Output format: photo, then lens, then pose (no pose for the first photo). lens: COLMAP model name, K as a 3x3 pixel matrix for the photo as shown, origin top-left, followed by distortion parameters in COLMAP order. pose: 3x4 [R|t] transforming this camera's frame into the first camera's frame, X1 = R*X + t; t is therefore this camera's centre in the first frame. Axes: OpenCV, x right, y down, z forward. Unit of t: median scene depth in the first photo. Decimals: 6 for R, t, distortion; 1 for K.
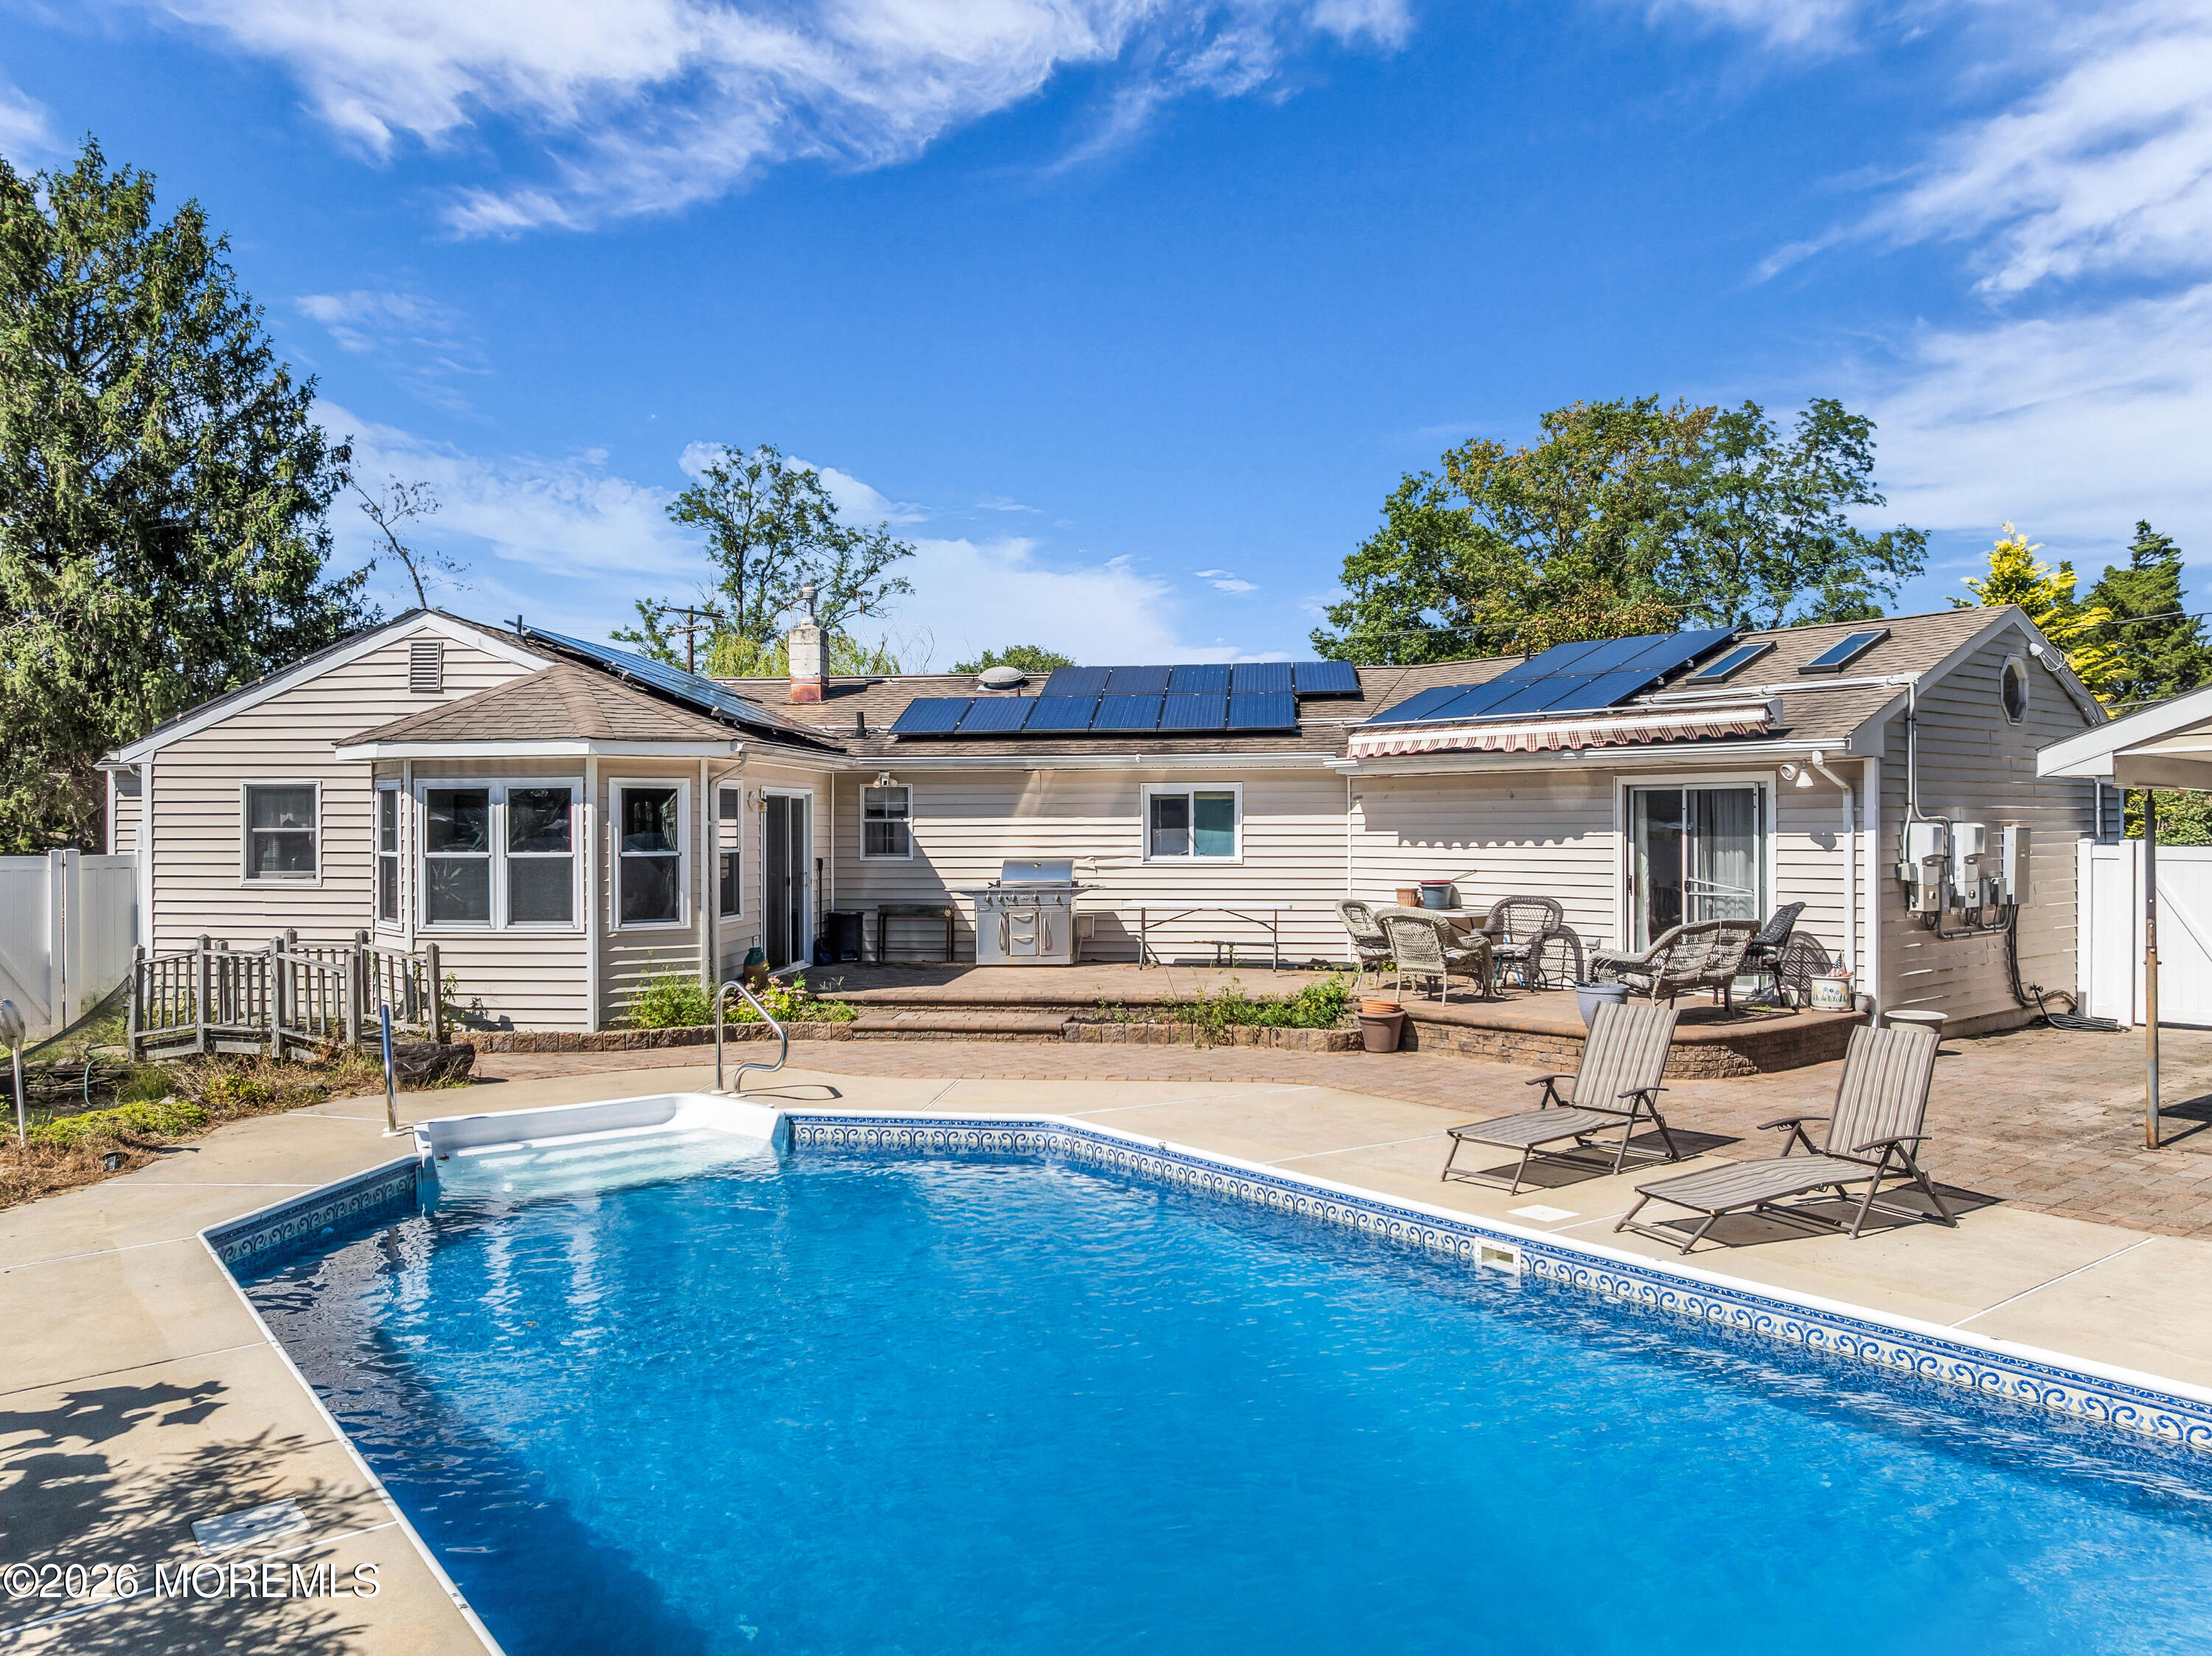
lens RADIAL K [[1565.2, 0, 1054.4], [0, 1565.2, 822.4], [0, 0, 1]] dist [-0.043142, 0.001763]
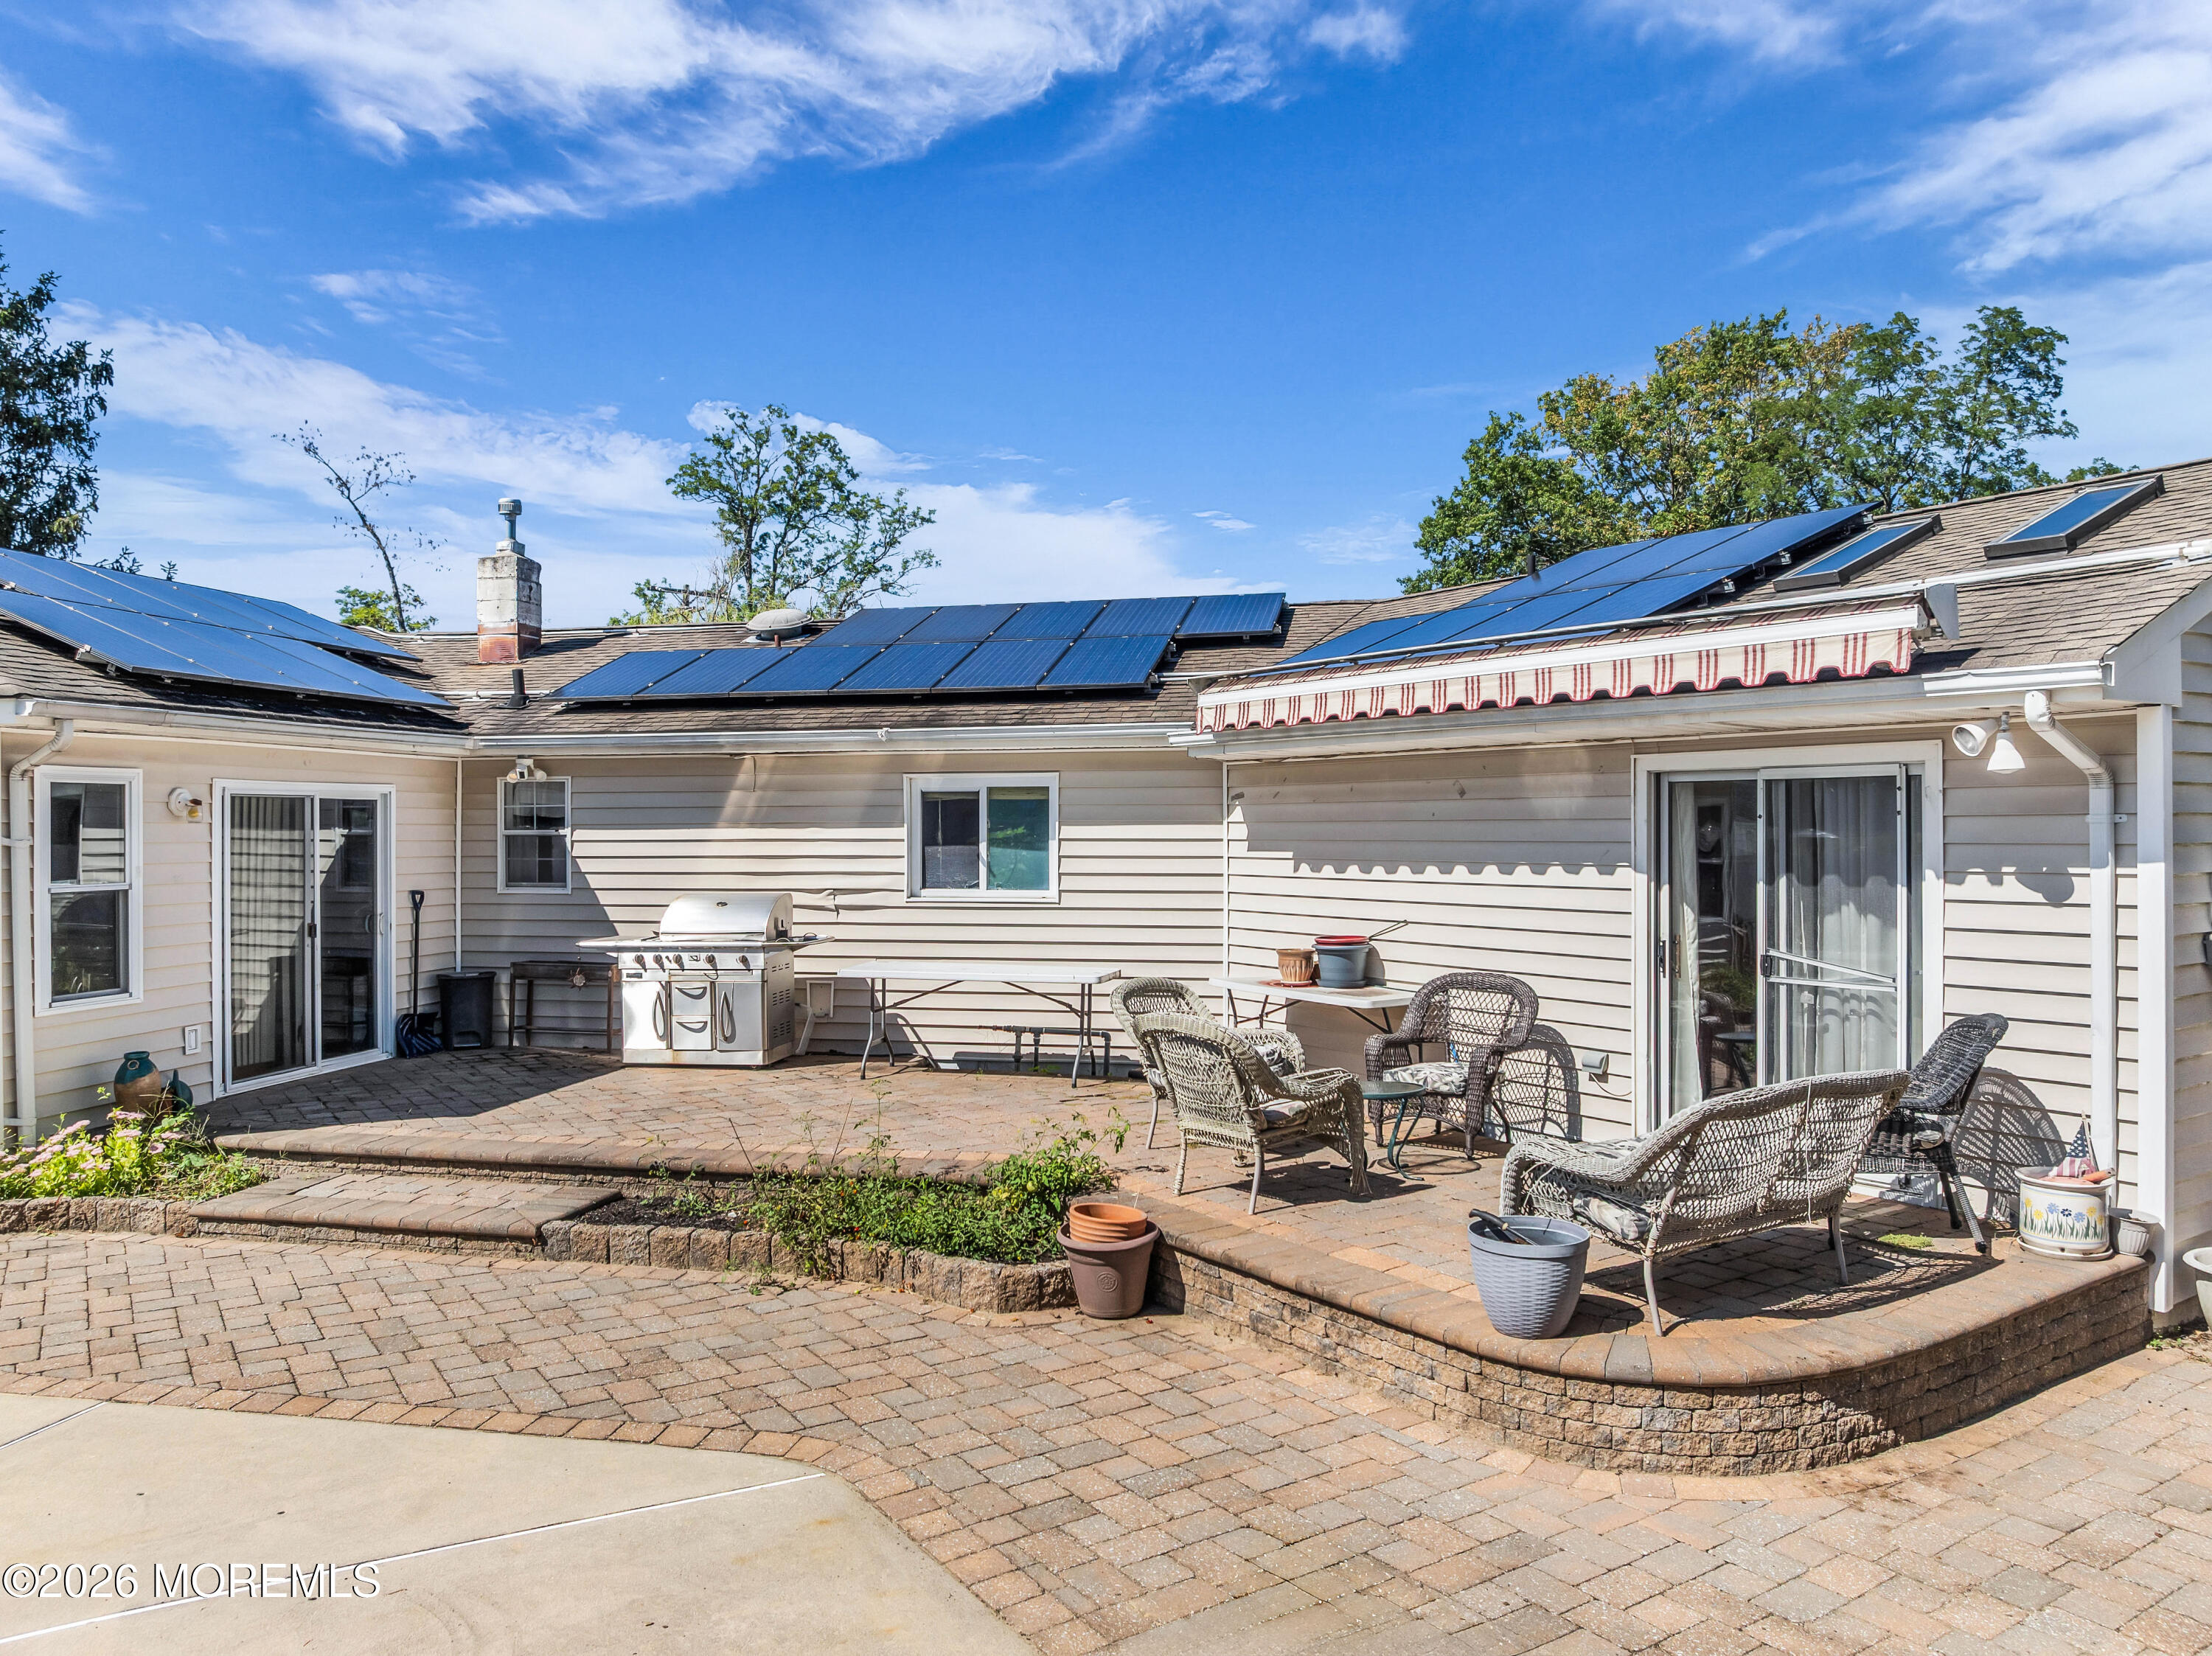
lens RADIAL K [[1523.3, 0, 1106.0], [0, 1523.3, 828.0], [0, 0, 1]] dist [-0.074207, 0.050669]
pose [[0.997487, -0.000695, -0.070852, 0.182140], [0.000997, 0.999991, 0.004219, -0.005800], [0.070848, -0.004279, 0.997478, 0.395023]]
